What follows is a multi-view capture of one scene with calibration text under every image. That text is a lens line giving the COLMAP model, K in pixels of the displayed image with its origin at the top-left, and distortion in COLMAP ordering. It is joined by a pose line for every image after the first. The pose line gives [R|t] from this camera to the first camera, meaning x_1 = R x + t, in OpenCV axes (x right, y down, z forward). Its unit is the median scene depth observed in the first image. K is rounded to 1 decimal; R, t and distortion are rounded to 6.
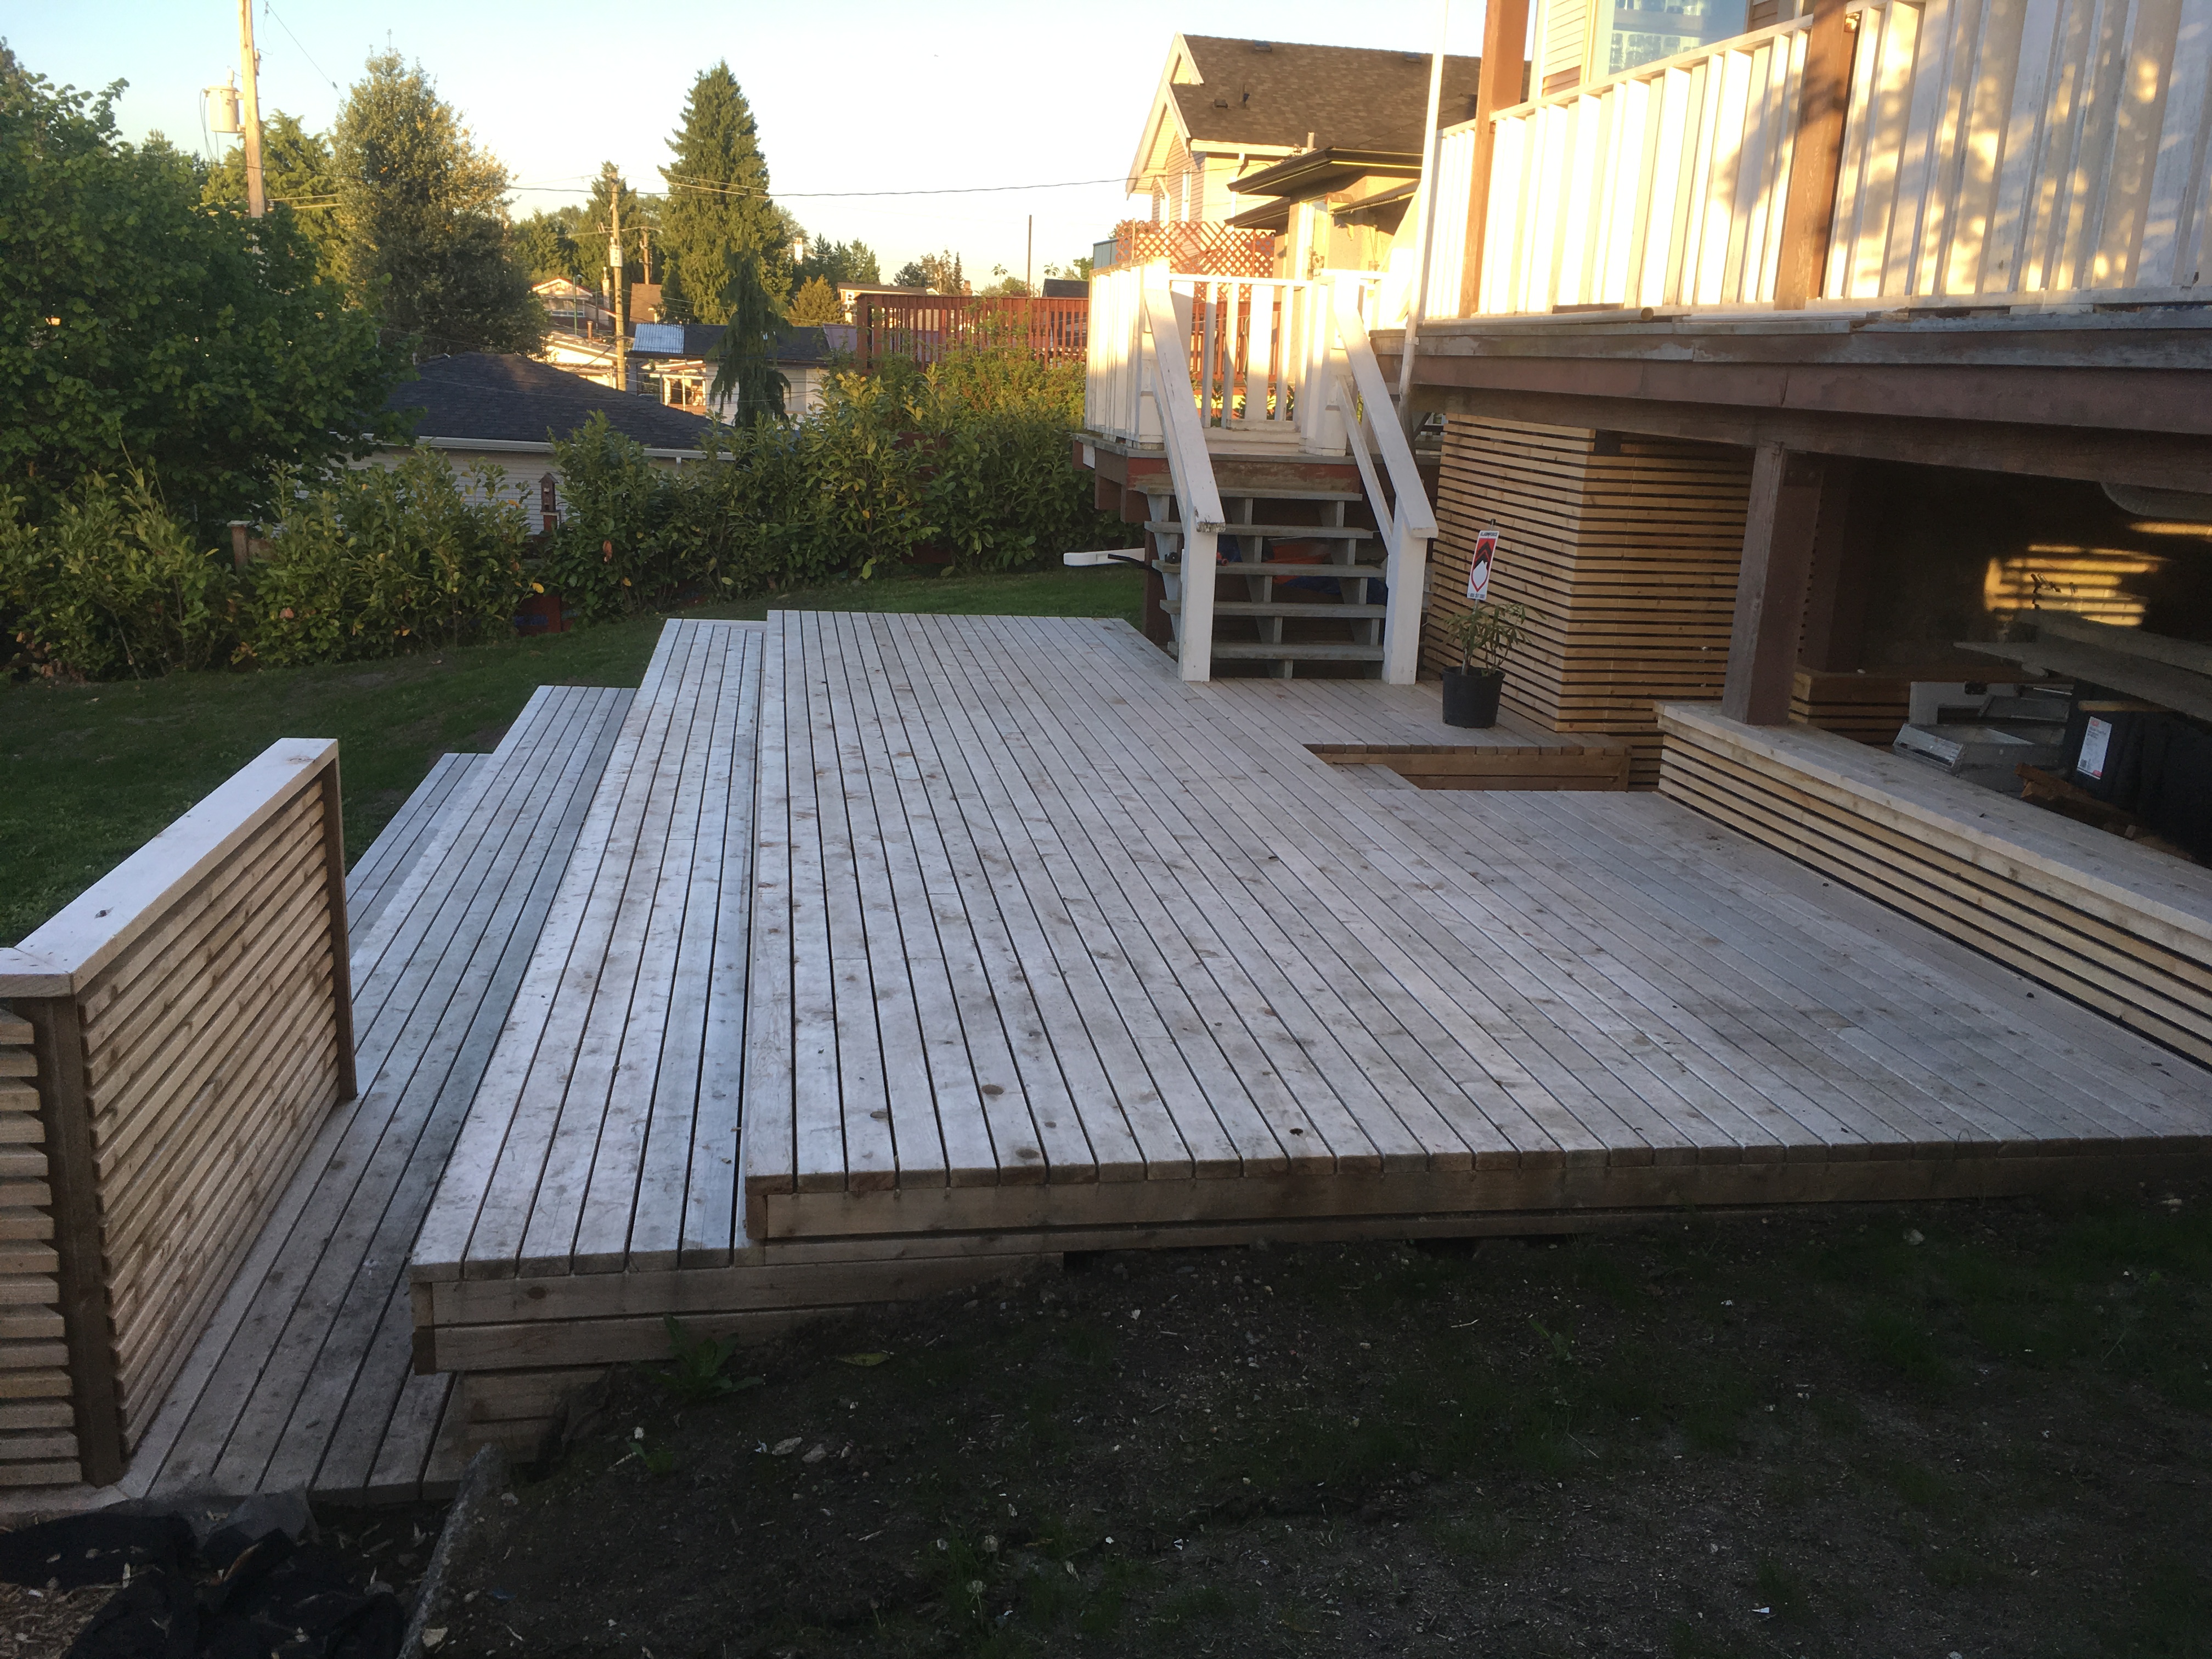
lens RADIAL K [[1881.9, 0, 1124.5], [0, 1881.9, 831.8], [0, 0, 1]] dist [0.079448, -0.116464]
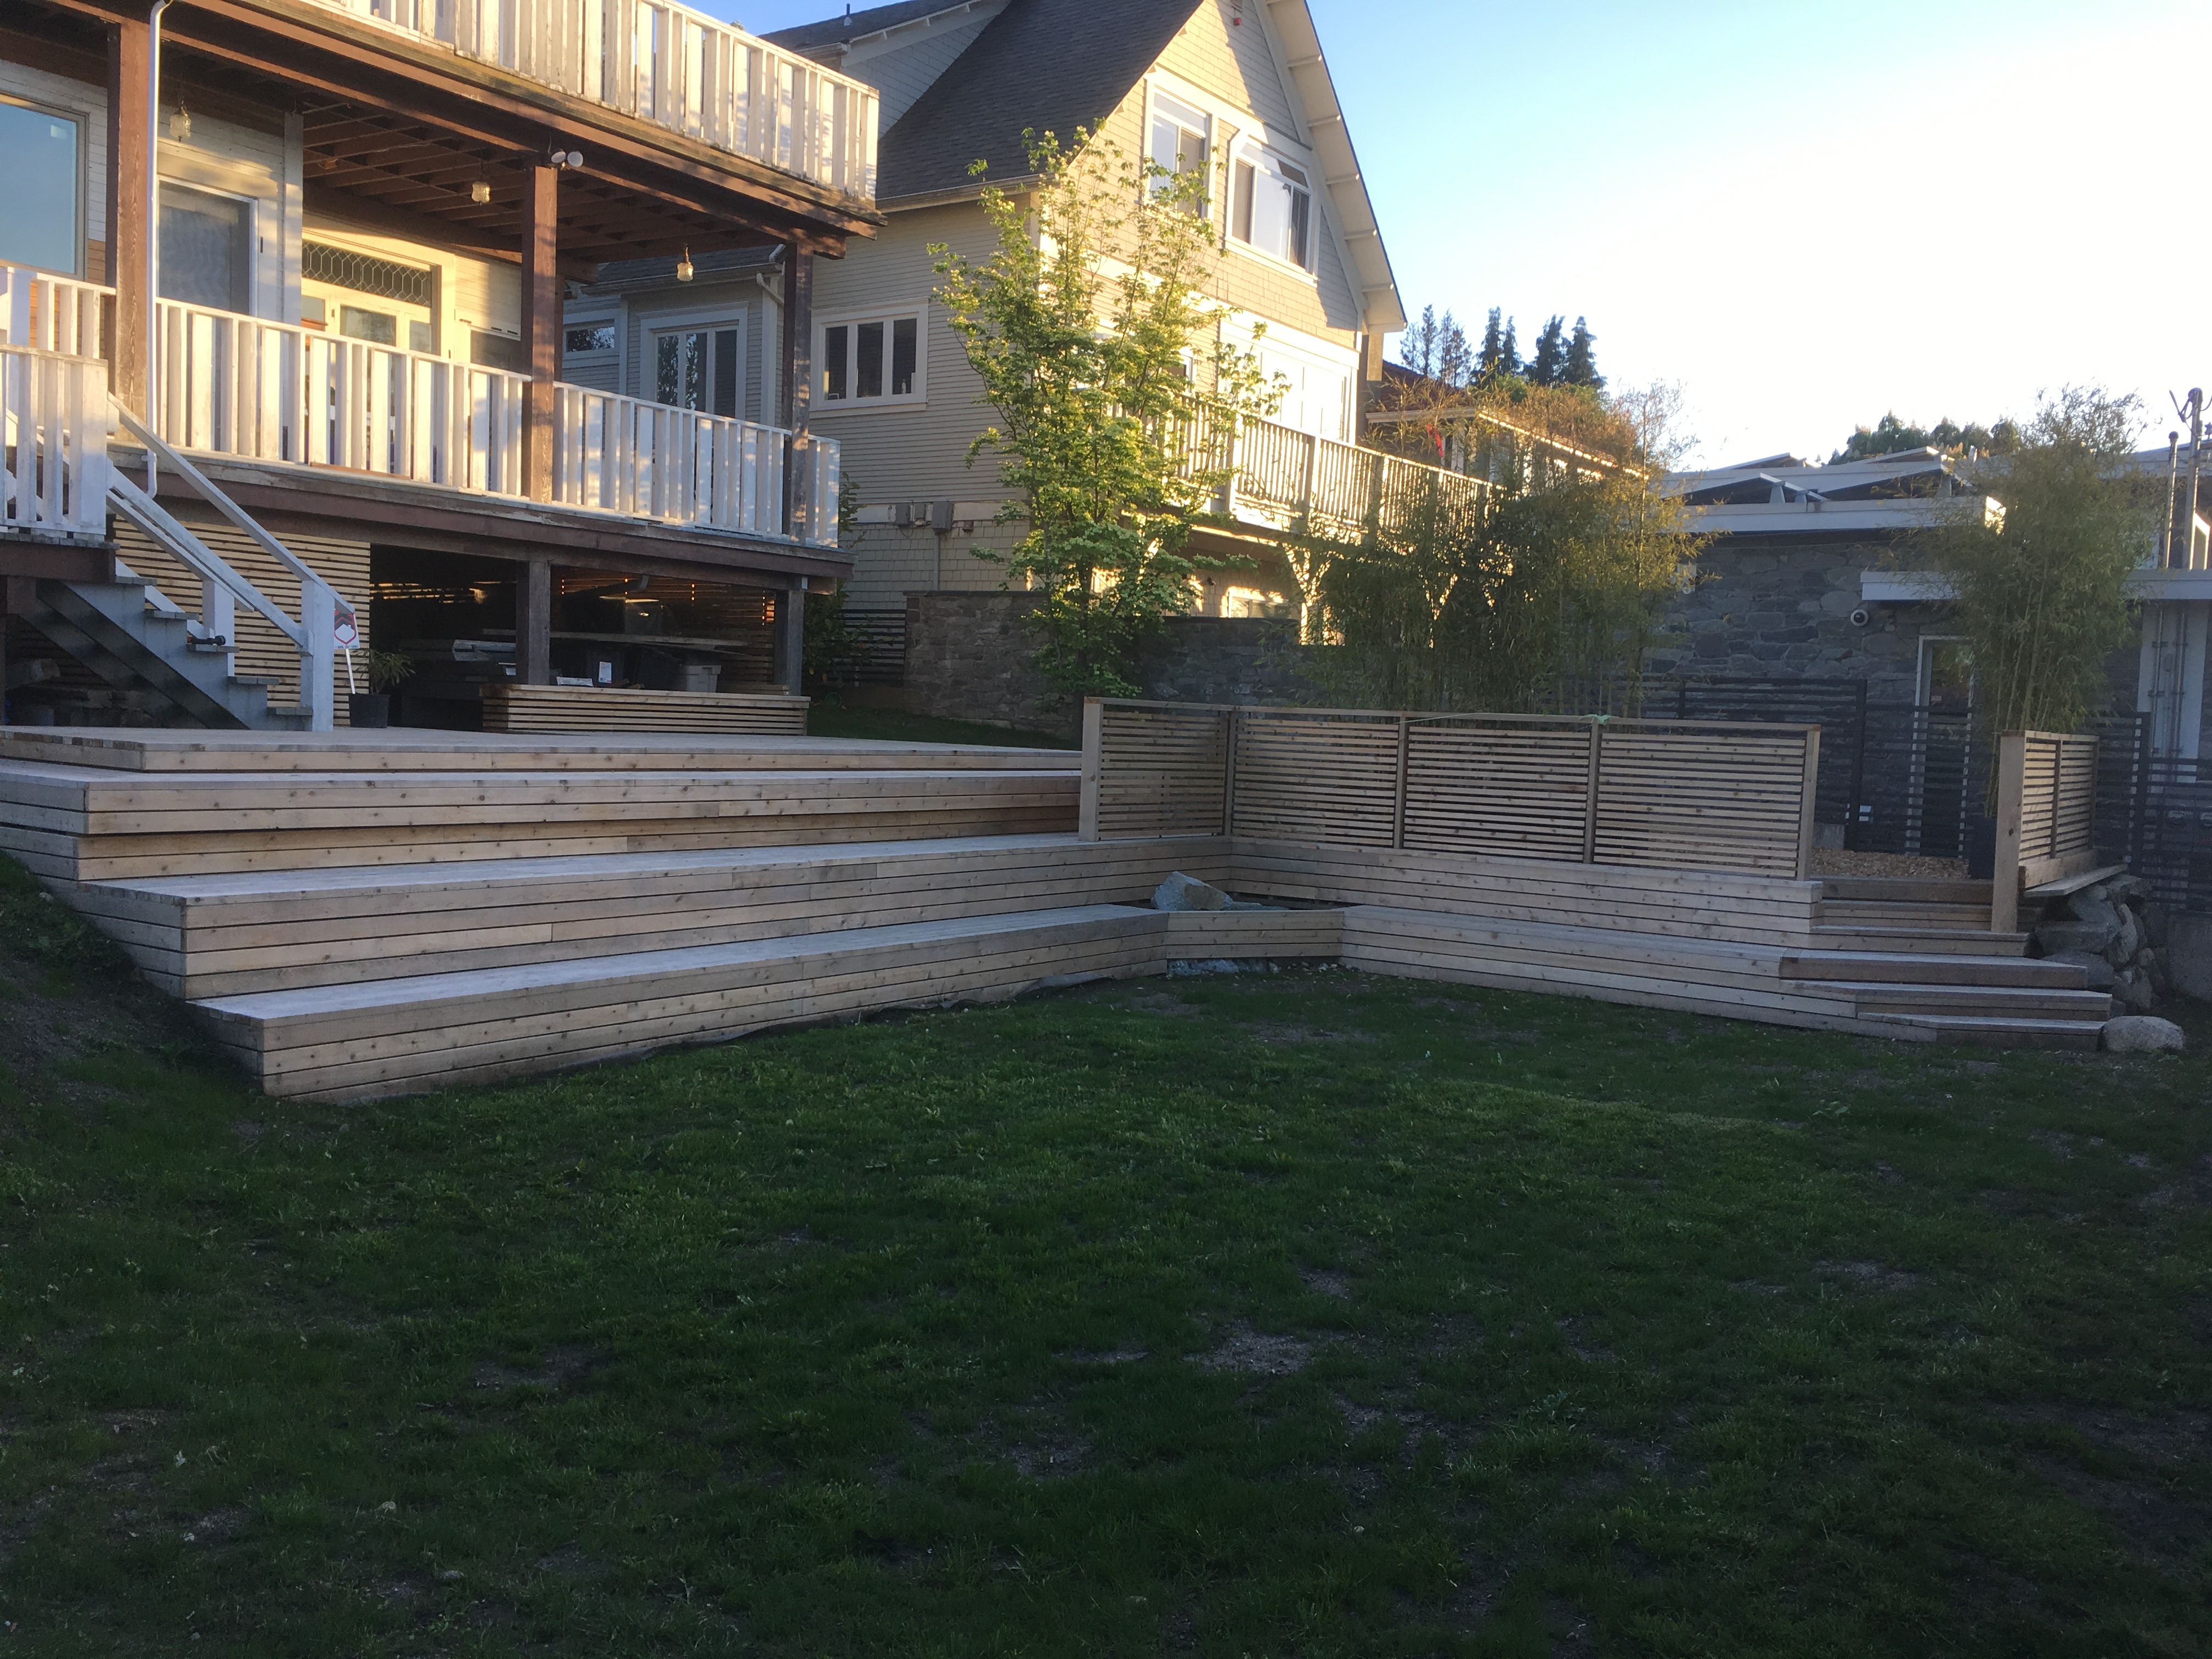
lens RADIAL K [[1881.9, 0, 1124.6], [0, 1881.9, 826.8], [0, 0, 1]] dist [0.079448, -0.116464]
pose [[-0.706244, -0.118297, 0.698015, -1.897069], [0.098964, 0.959765, 0.262788, -0.457232], [-0.701017, 0.254671, -0.666121, 2.257821]]
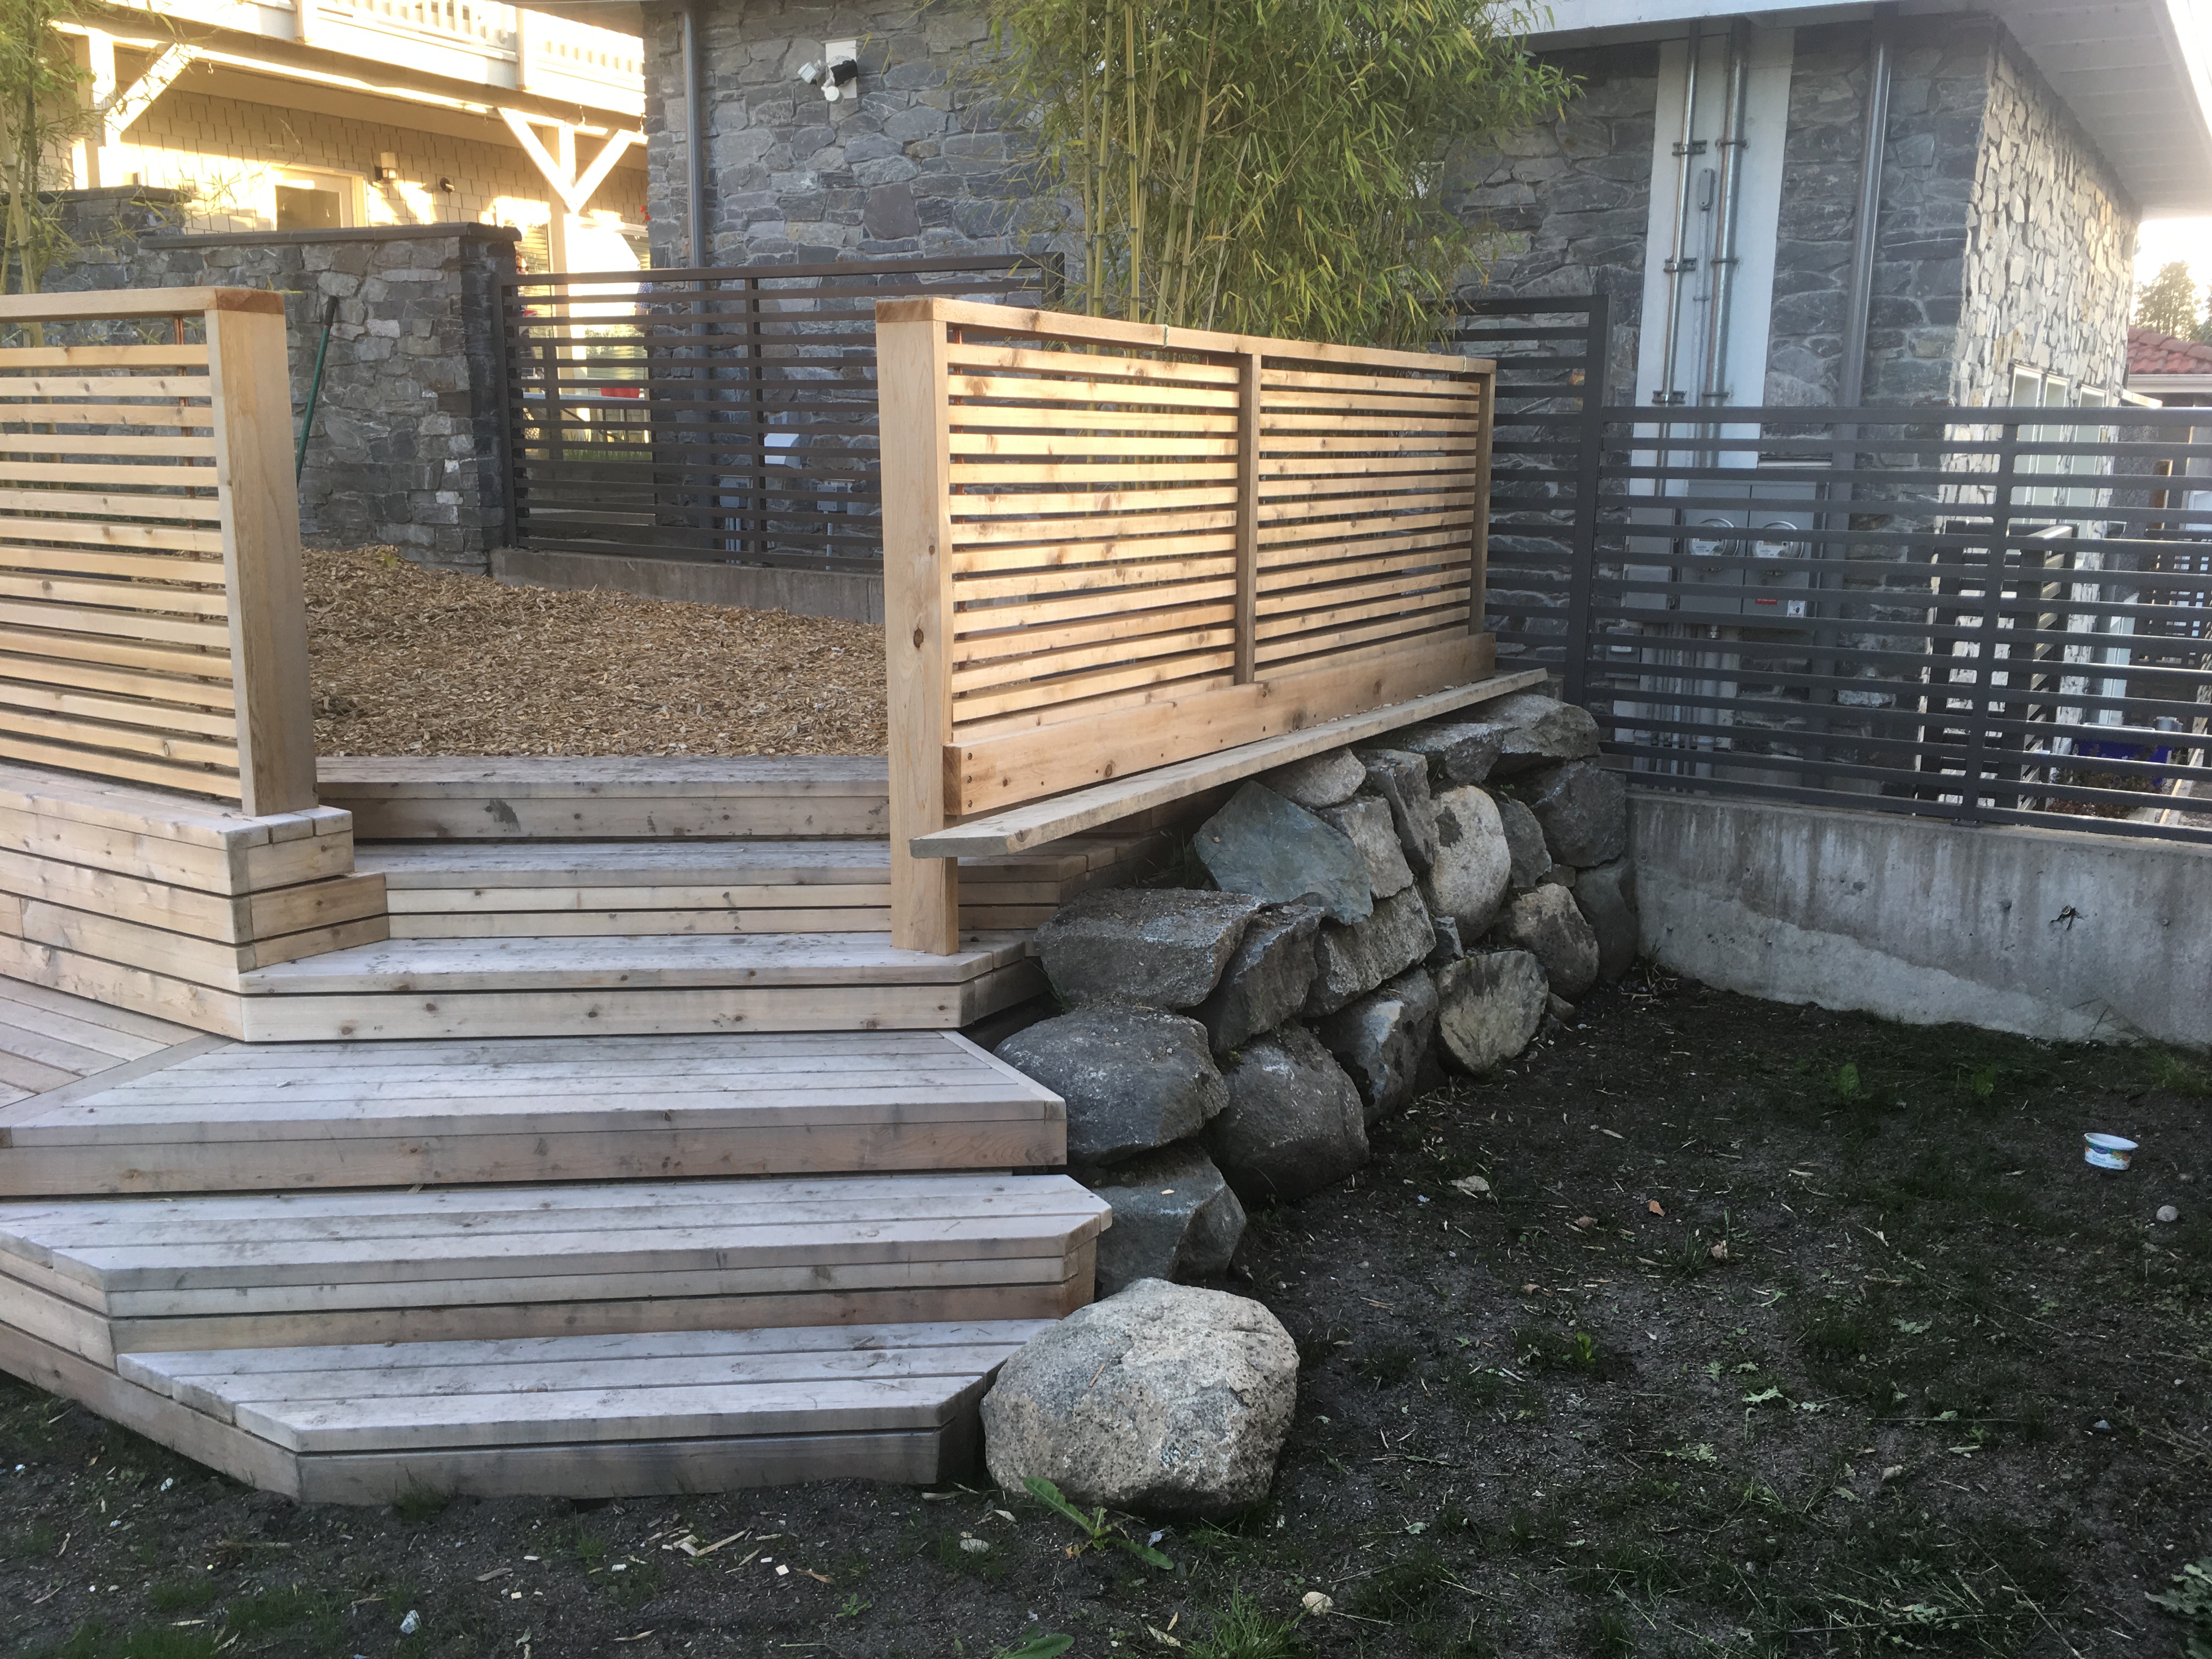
lens RADIAL K [[1881.9, 0, 1119.3], [0, 1881.9, 833.2], [0, 0, 1]] dist [0.079448, -0.116464]
pose [[-0.742330, -0.195016, 0.641026, -1.617218], [0.111995, 0.907134, 0.405667, -0.019849], [-0.660608, 0.372931, -0.651552, 0.659074]]
